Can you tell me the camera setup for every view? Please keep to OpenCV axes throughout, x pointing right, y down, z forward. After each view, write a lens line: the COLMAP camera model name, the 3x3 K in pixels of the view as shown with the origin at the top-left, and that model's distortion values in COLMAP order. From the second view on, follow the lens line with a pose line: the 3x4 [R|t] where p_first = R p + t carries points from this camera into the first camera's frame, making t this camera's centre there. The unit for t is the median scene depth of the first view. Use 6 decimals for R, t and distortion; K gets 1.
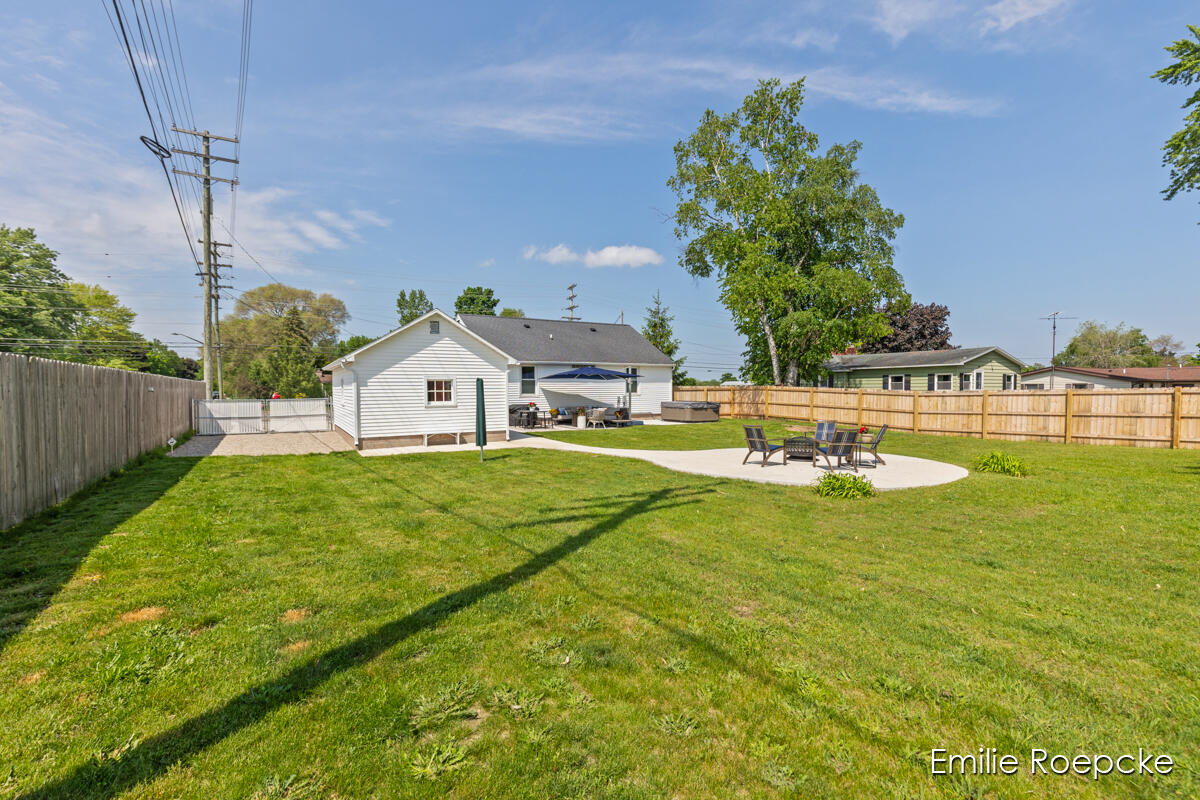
lens RADIAL K [[543.9, 0, 597.4], [0, 543.9, 406.5], [0, 0, 1]] dist [-0.000839, -0.000033]
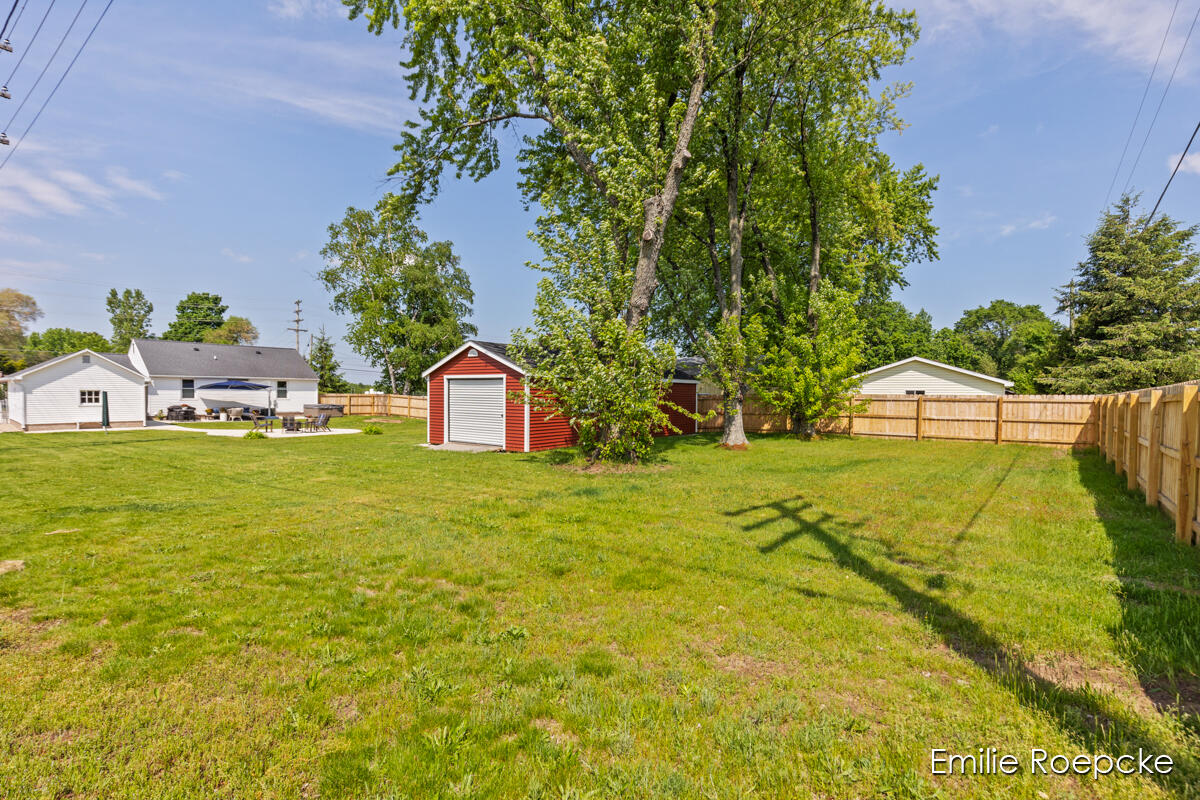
lens RADIAL K [[543.9, 0, 590.7], [0, 543.9, 393.2], [0, 0, 1]] dist [-0.000839, -0.000033]
pose [[0.952241, 0.009781, 0.305192, 0.394198], [0.000128, 0.999474, -0.032430, 0.008938], [-0.305349, 0.030921, 0.951738, -0.631476]]
